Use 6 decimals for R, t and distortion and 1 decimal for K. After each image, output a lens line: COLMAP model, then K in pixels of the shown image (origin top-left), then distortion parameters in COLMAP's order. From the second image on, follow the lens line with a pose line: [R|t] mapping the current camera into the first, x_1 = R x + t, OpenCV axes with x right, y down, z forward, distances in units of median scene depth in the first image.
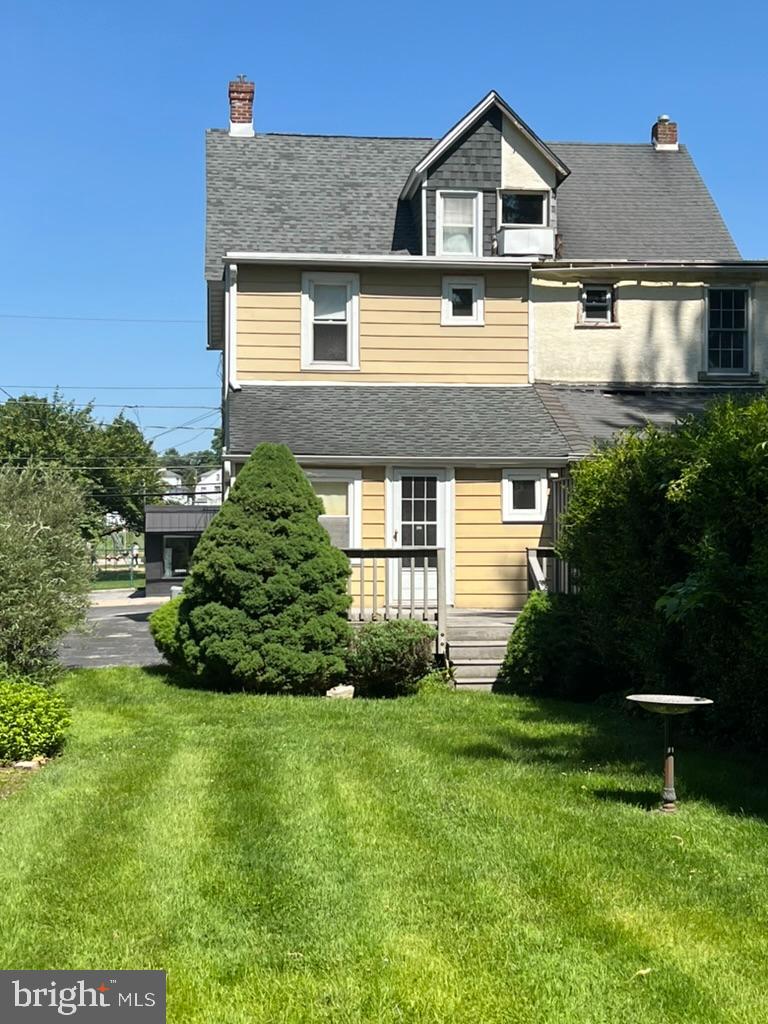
lens RADIAL K [[1495.9, 0, 368.9], [0, 1495.9, 486.5], [0, 0, 1]] dist [0.168672, -0.765063]
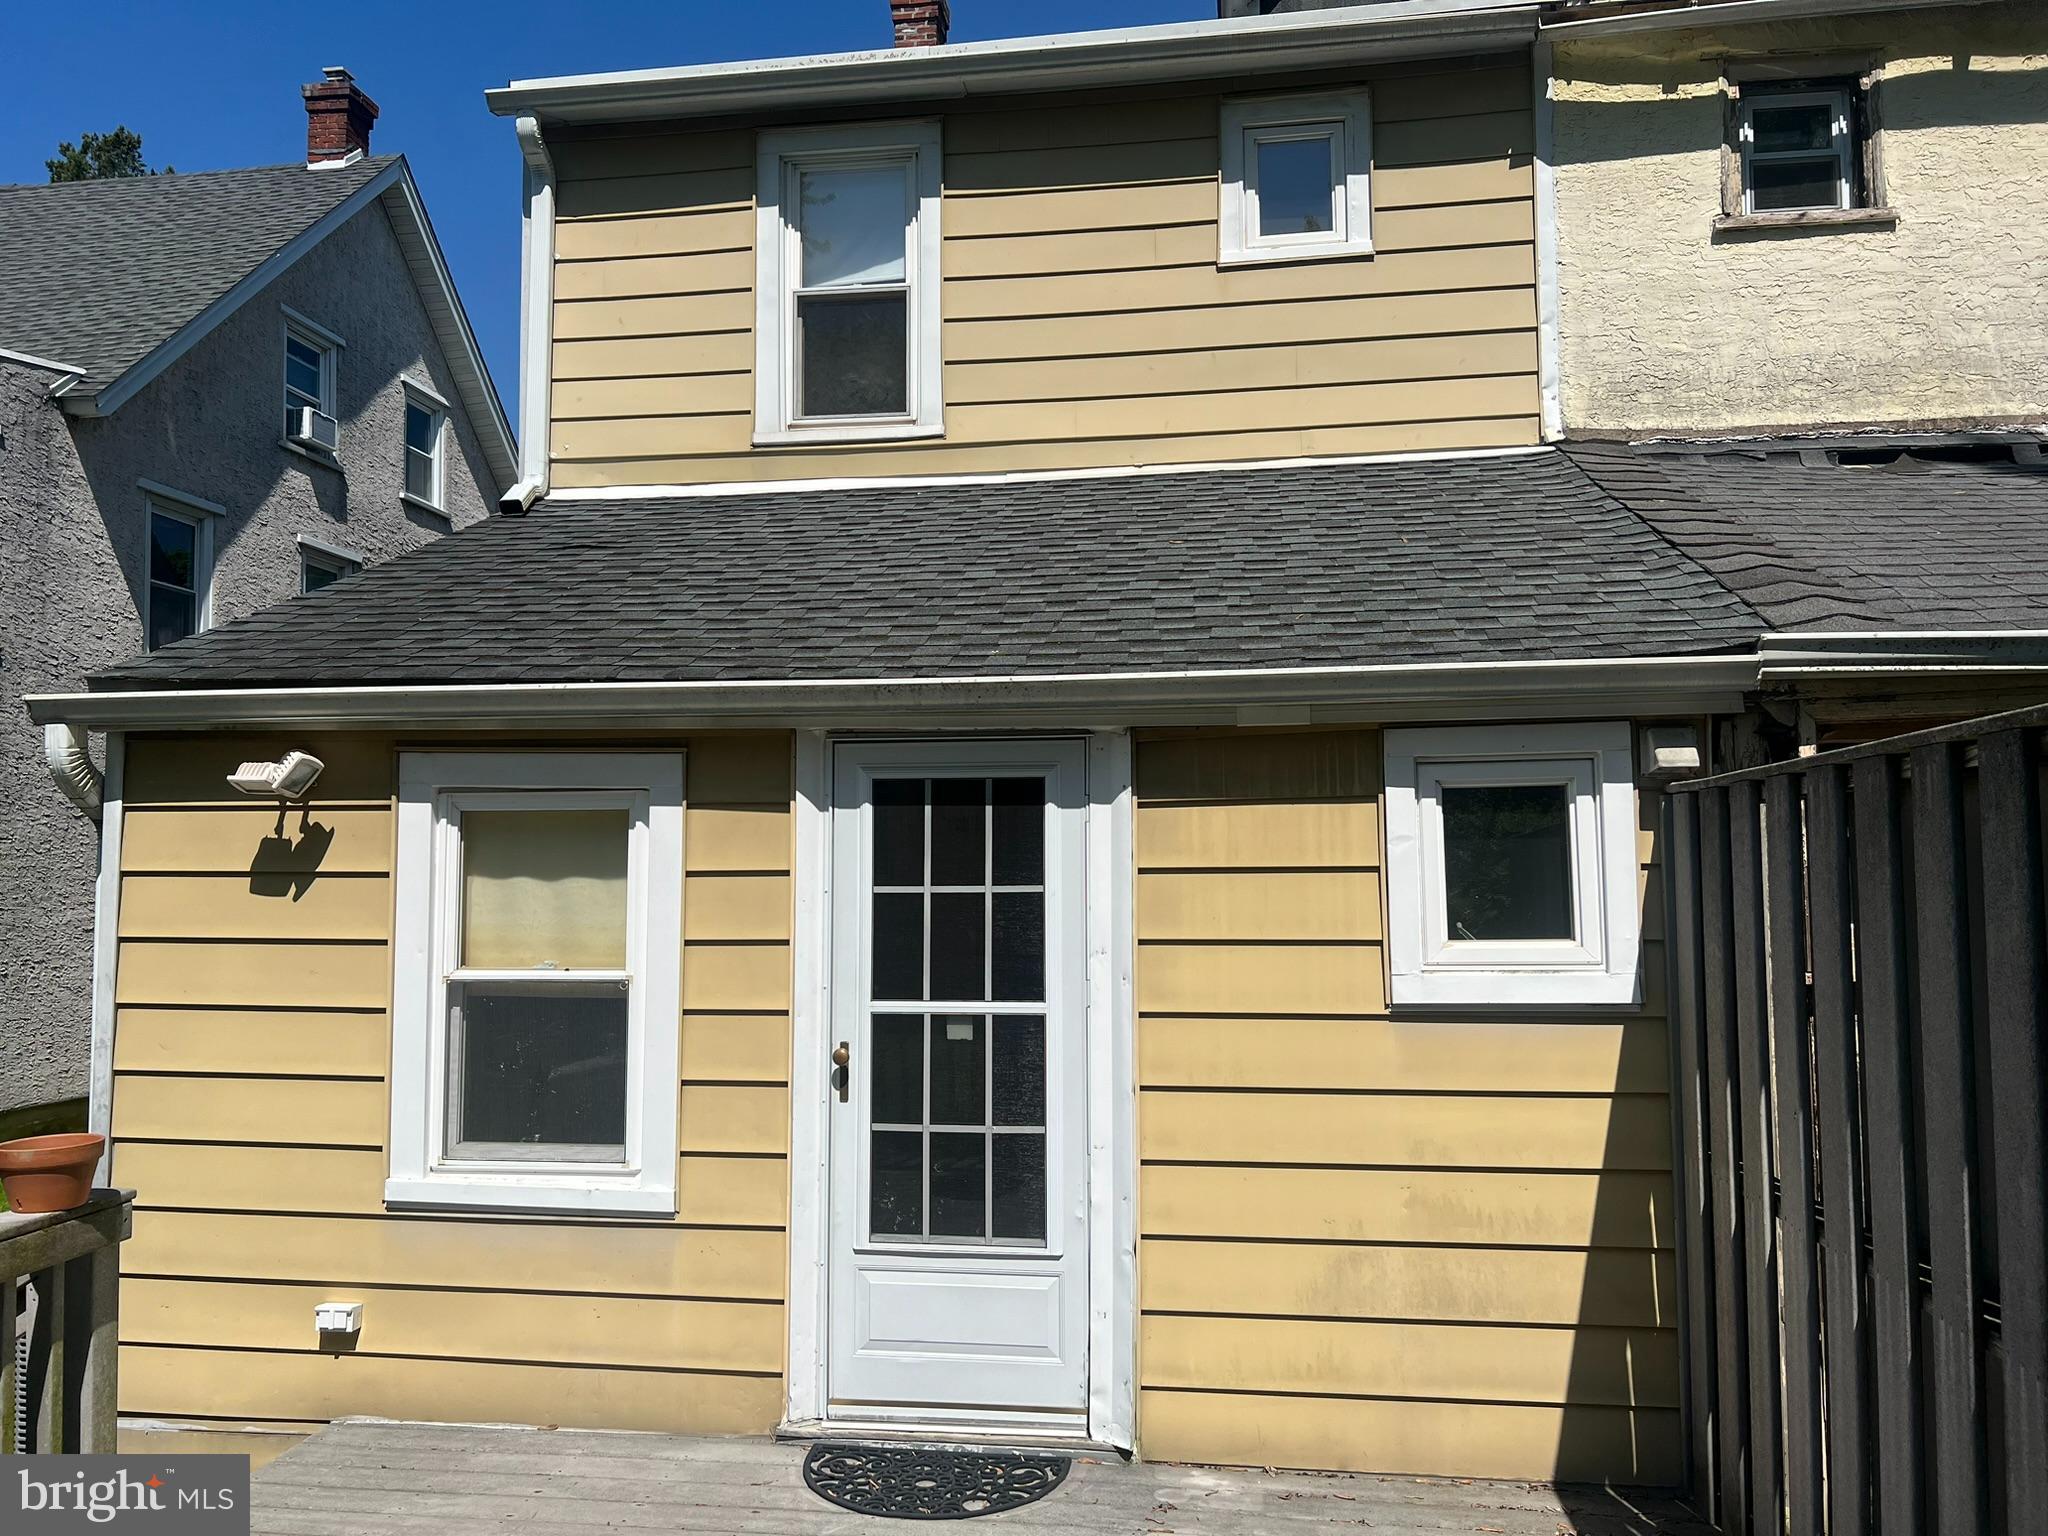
lens RADIAL K [[1512.5, 0, 936.9], [0, 1512.5, 773.6], [0, 0, 1]] dist [0.001112, -0.003551]
pose [[0.956182, -0.021757, -0.291962, 0.081025], [0.017480, 0.999698, -0.017249, -0.003635], [0.292249, 0.011390, 0.956274, 0.709052]]
